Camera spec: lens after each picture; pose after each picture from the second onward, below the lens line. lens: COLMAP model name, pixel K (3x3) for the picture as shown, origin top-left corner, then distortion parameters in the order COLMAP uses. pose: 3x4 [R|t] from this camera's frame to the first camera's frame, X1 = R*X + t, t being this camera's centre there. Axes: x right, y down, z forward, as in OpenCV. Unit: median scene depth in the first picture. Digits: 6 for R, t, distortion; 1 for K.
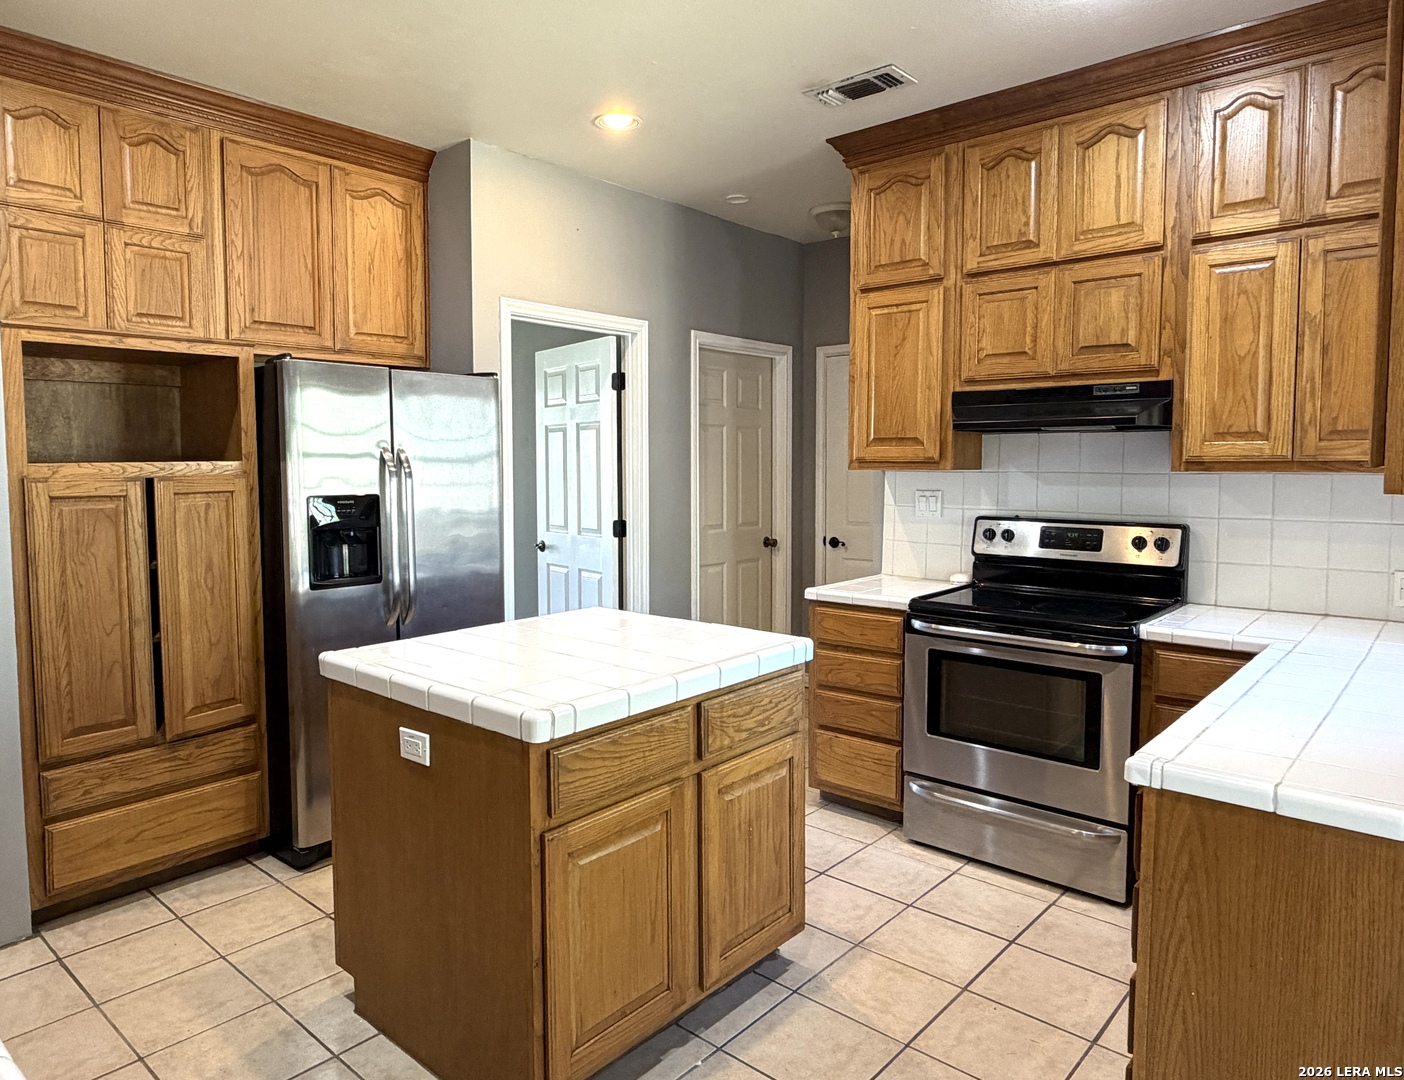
lens RADIAL K [[907.4, 0, 701.2], [0, 907.4, 534.4], [0, 0, 1]] dist [-0.001866, -0.000789]
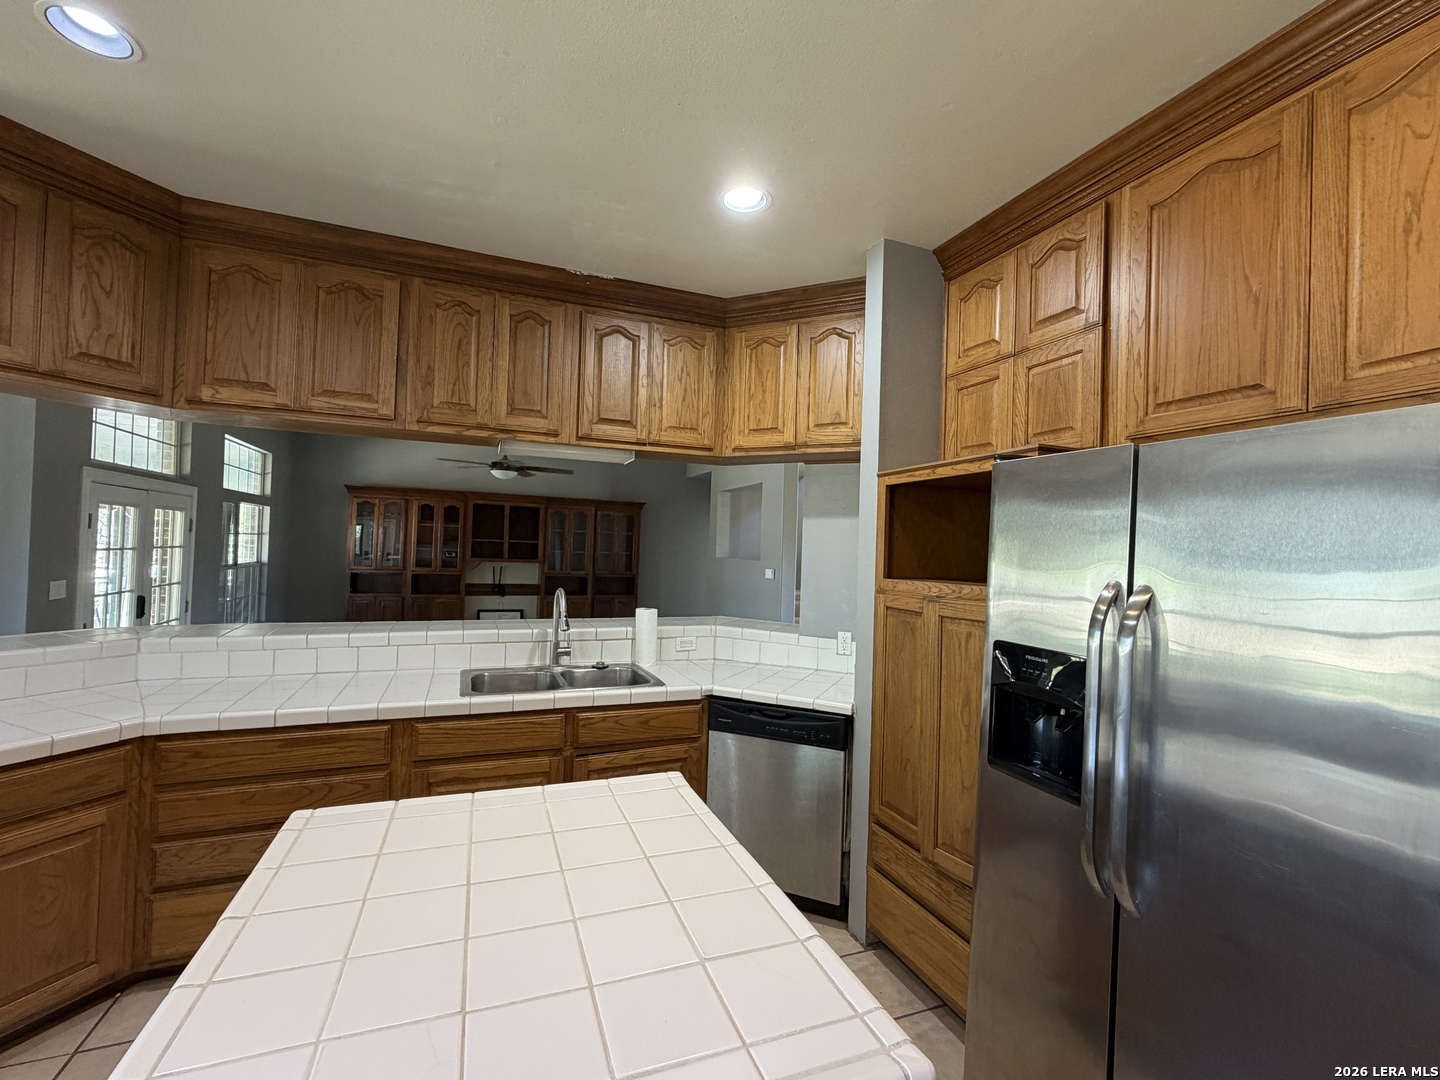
lens RADIAL K [[627.6, 0, 709.5], [0, 627.6, 530.4], [0, 0, 1]] dist [0.001016, -0.000280]
pose [[-0.478089, -0.028511, -0.877849, 0.145326], [-0.091641, 0.995637, 0.017572, -0.124001], [0.873518, 0.088848, -0.478616, 1.067189]]
